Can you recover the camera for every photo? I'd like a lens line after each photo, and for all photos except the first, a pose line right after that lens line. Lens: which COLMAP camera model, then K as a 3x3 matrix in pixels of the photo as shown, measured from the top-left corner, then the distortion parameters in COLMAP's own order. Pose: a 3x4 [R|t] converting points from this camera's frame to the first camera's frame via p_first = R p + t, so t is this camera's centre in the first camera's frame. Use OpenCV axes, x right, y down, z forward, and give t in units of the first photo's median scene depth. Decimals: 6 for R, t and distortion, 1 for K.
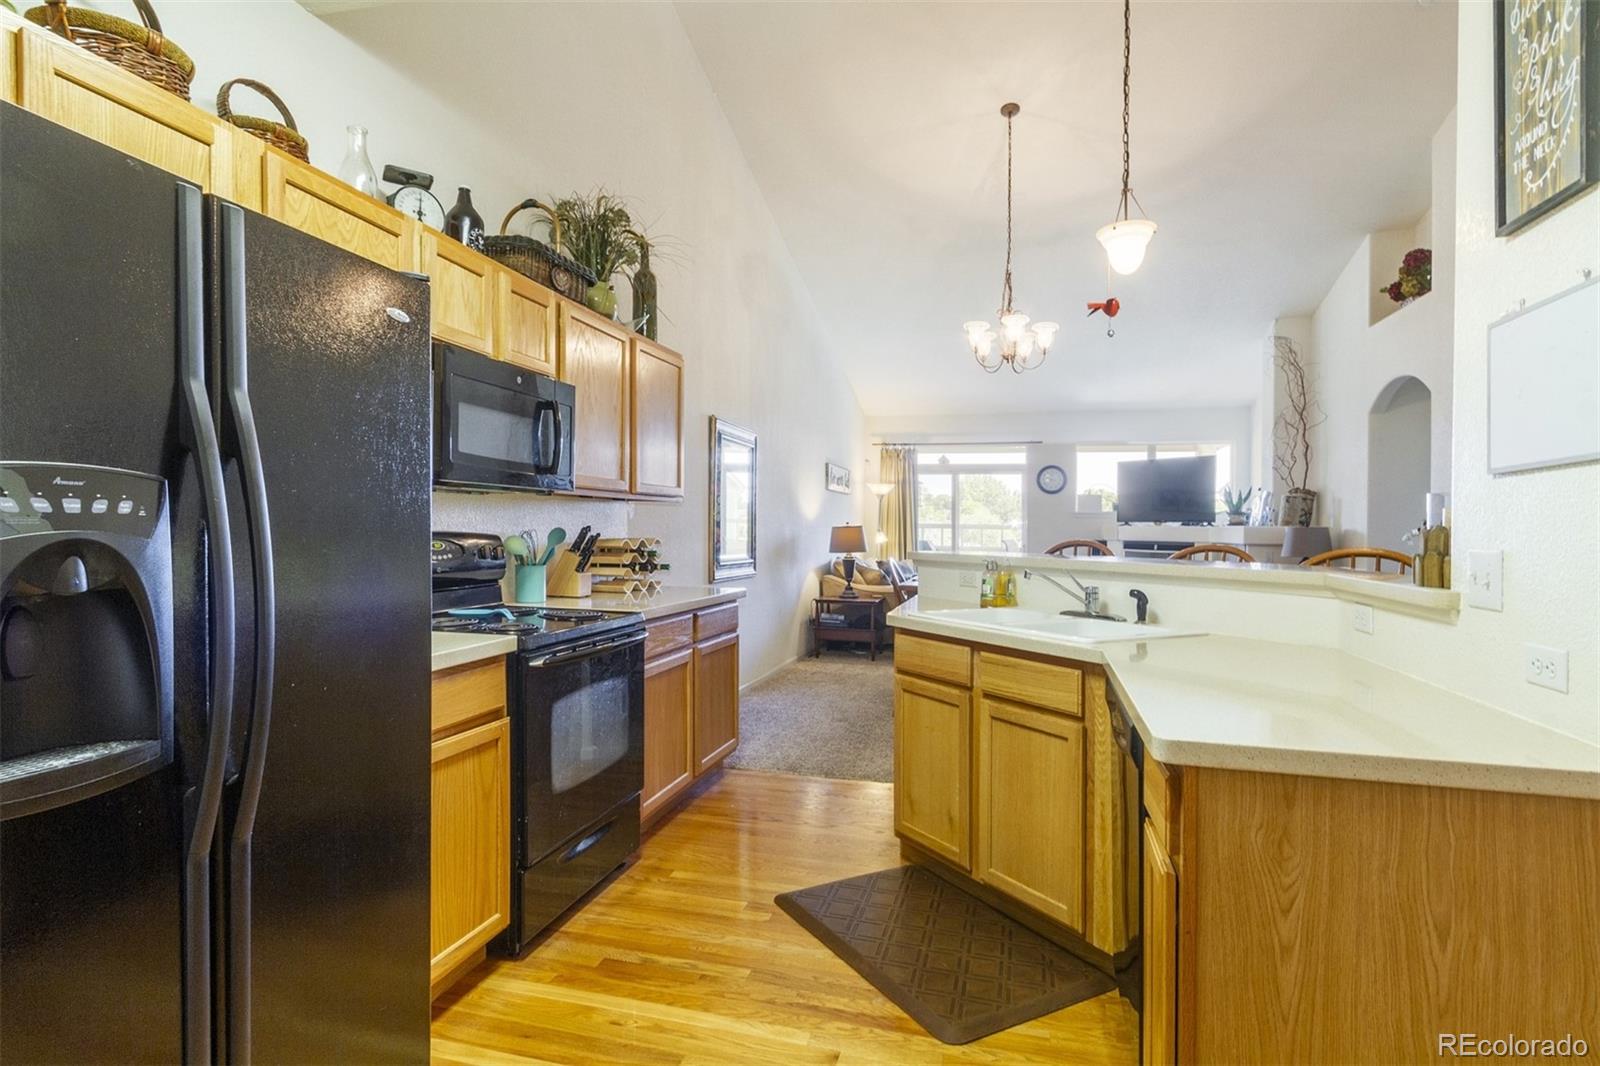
lens RADIAL K [[868.0, 0, 793.0], [0, 868.0, 524.7], [0, 0, 1]] dist [0.011907, -0.000473]
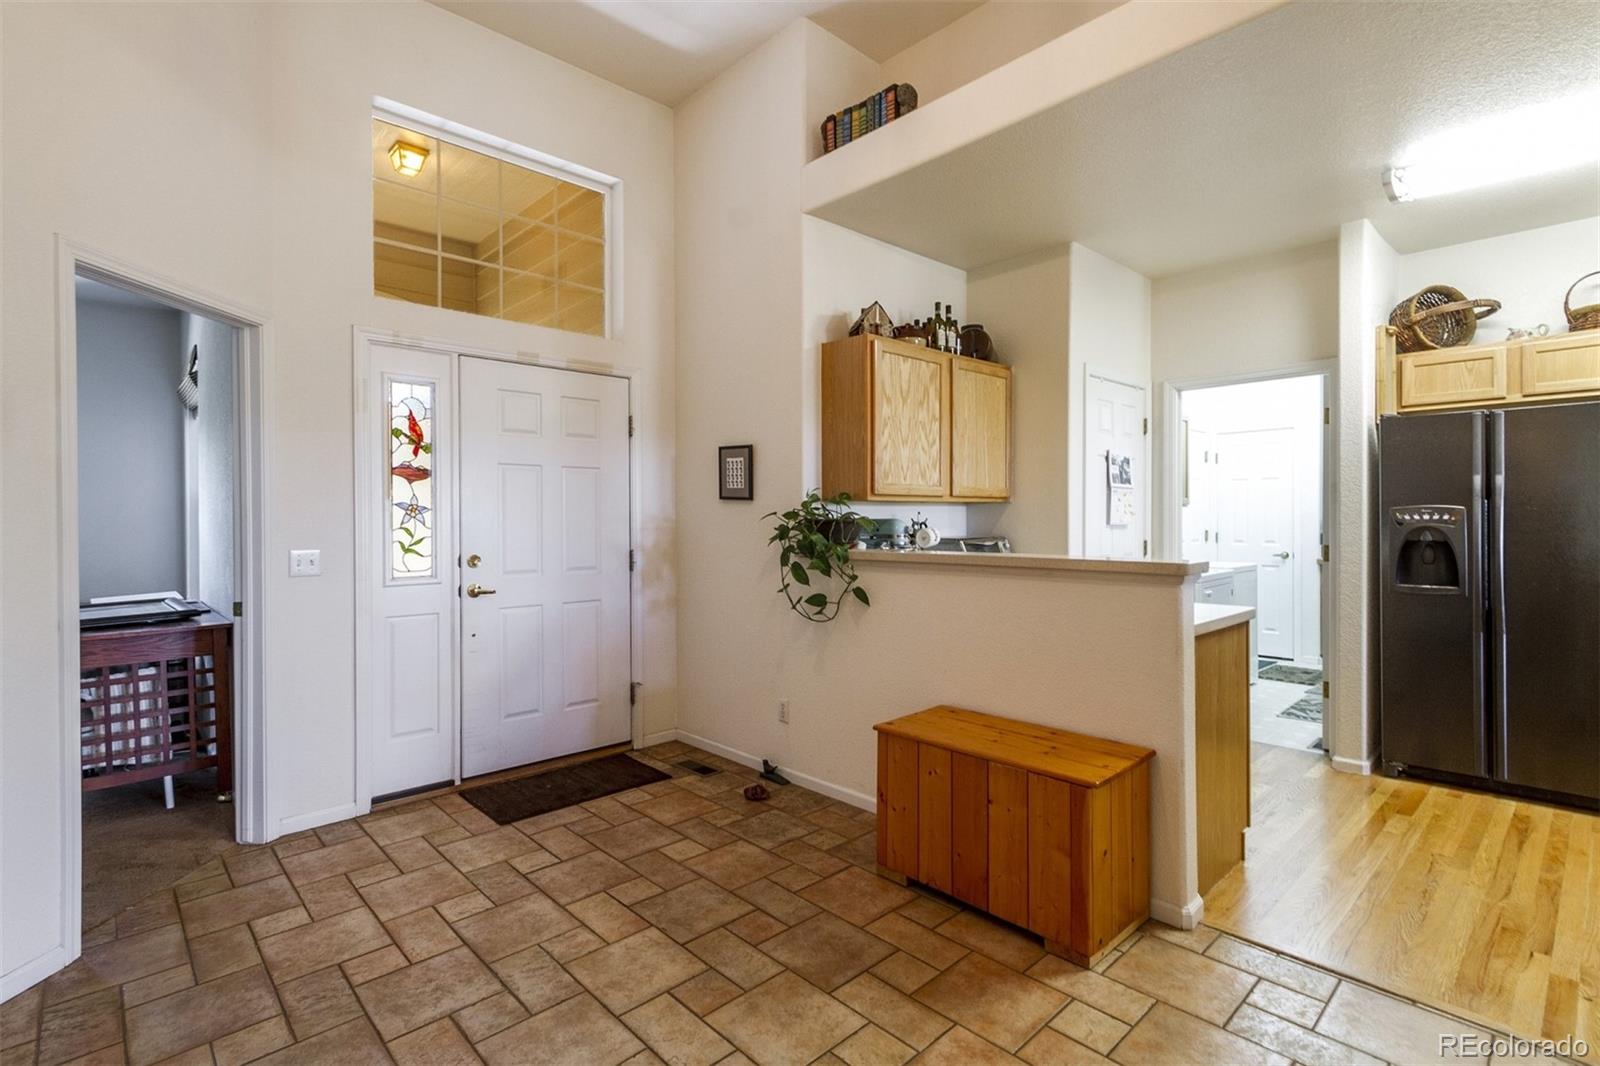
lens RADIAL K [[743.2, 0, 796.2], [0, 743.2, 519.4], [0, 0, 1]] dist [0.005070, -0.001907]
pose [[-0.546172, -0.008778, -0.837627, 0.445546], [0.000898, 0.999938, -0.011065, 0.002762], [0.837673, -0.006795, -0.546131, 0.074003]]
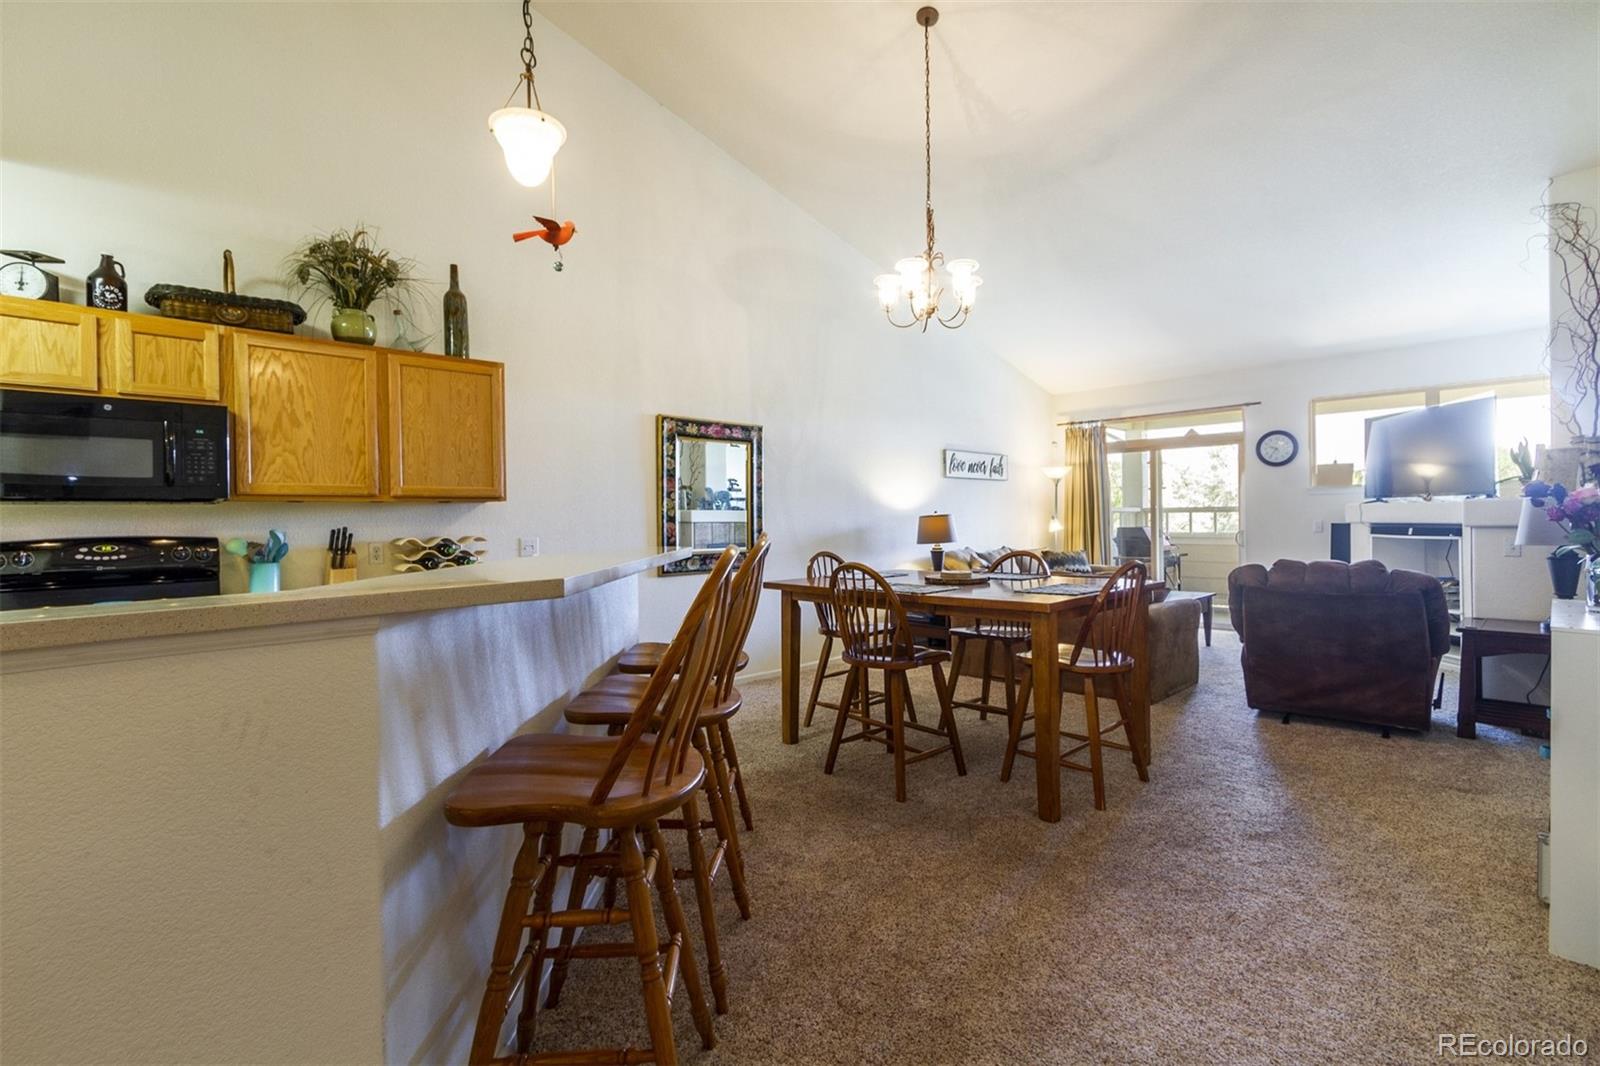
lens RADIAL K [[743.2, 0, 788.0], [0, 743.2, 516.6], [0, 0, 1]] dist [0.005070, -0.001907]
pose [[0.850813, -0.026960, -0.524777, 0.353418], [0.027315, 0.999602, -0.007068, 0.004733], [0.524759, -0.008320, 0.851210, 0.221753]]
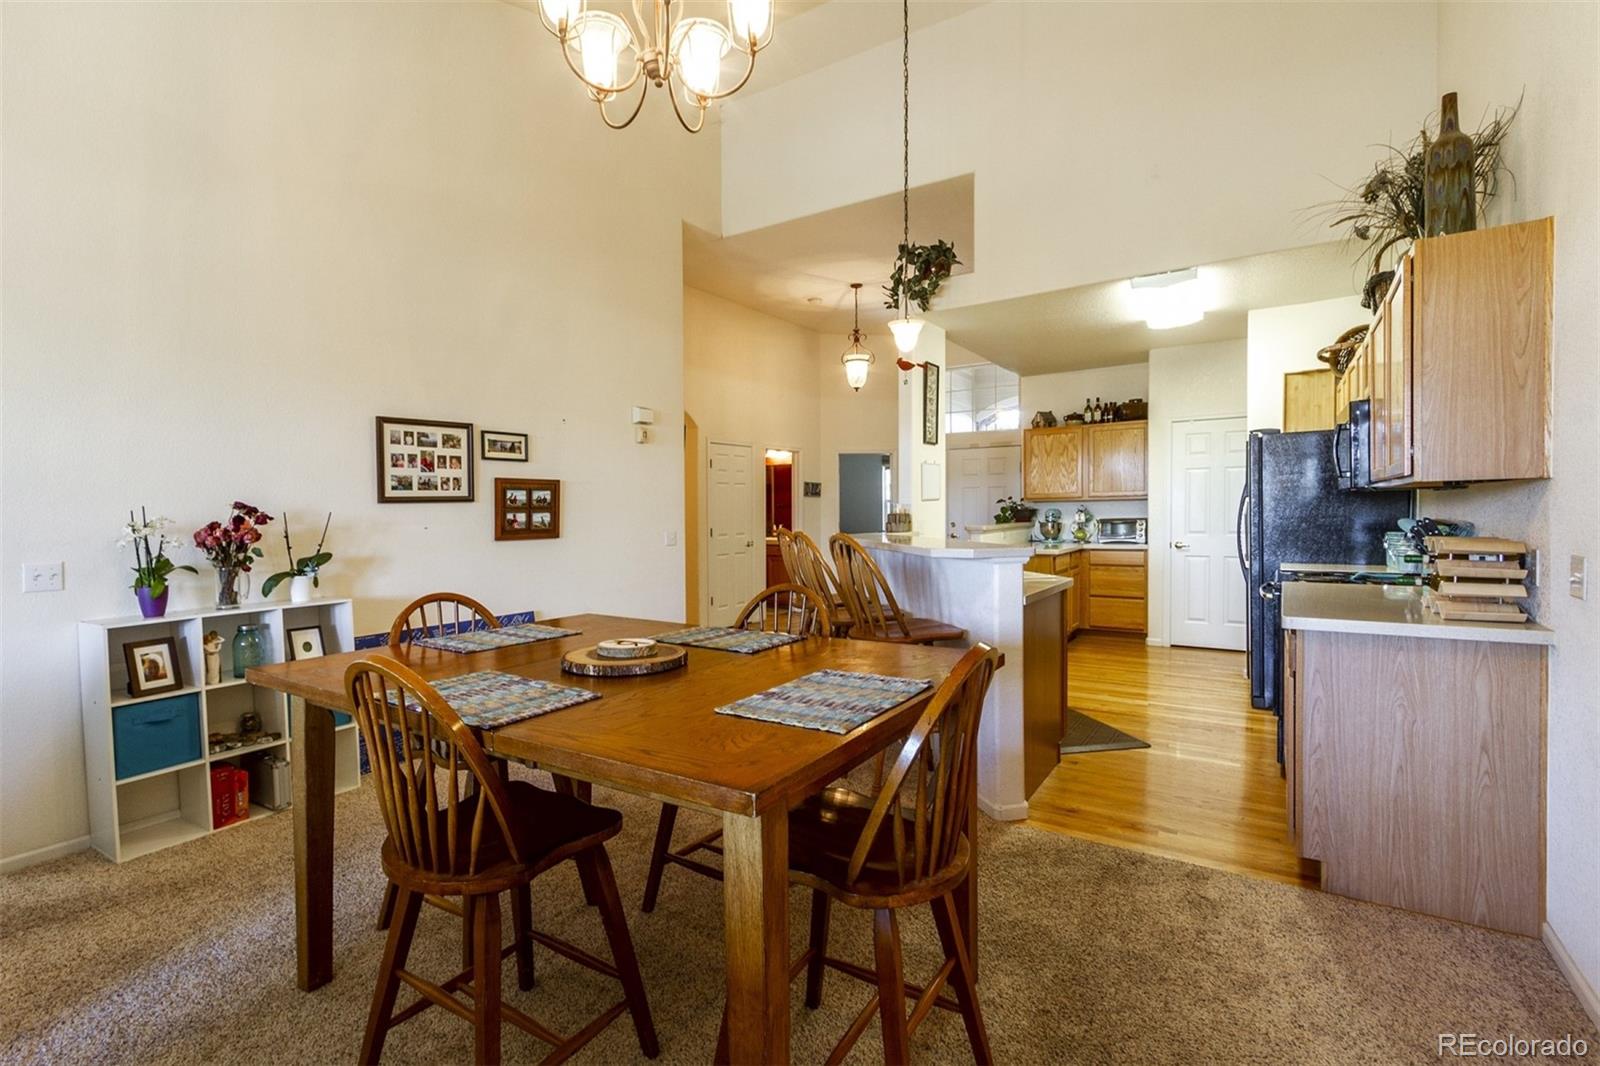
lens RADIAL K [[743.2, 0, 762.7], [0, 743.2, 518.5], [0, 0, 1]] dist [0.005070, -0.001907]
pose [[-0.939072, -0.005839, 0.343670, 0.067101], [-0.000028, 0.999857, 0.016910, -0.006780], [-0.343720, 0.015870, -0.938938, 0.894225]]
